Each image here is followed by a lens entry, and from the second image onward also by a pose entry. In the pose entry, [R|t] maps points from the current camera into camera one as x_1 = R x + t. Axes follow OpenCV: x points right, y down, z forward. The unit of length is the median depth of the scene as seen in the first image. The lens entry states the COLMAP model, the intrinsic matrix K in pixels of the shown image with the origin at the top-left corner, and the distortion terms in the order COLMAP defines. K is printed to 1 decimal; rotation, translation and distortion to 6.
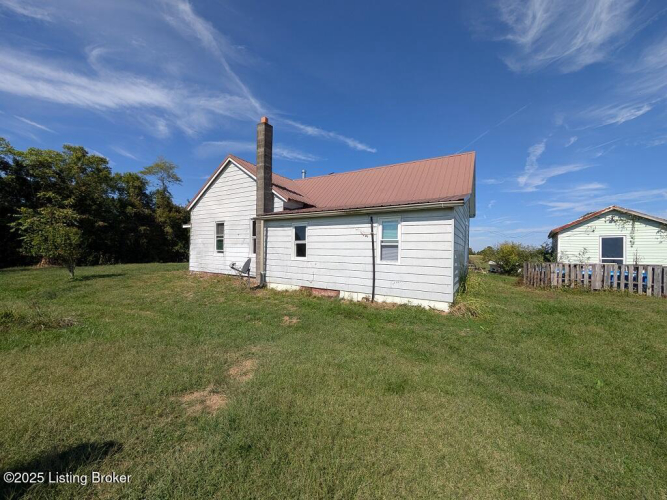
lens RADIAL K [[247.9, 0, 333.5], [0, 247.9, 250.0], [0, 0, 1]] dist [-0.001004, -0.000033]
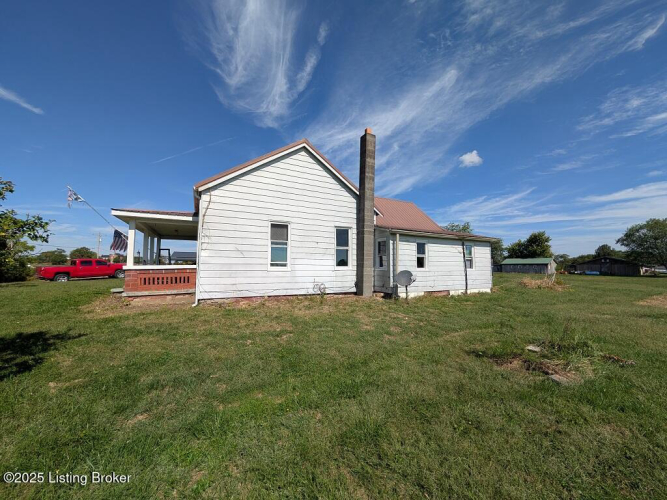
lens RADIAL K [[253.7, 0, 332.6], [0, 253.7, 252.6], [0, 0, 1]] dist [0.001497, 0.000272]
pose [[0.525959, 0.037262, 0.849693, -1.465753], [0.003151, 0.998948, -0.045758, 0.008928], [-0.850504, 0.026745, 0.525288, 0.733777]]
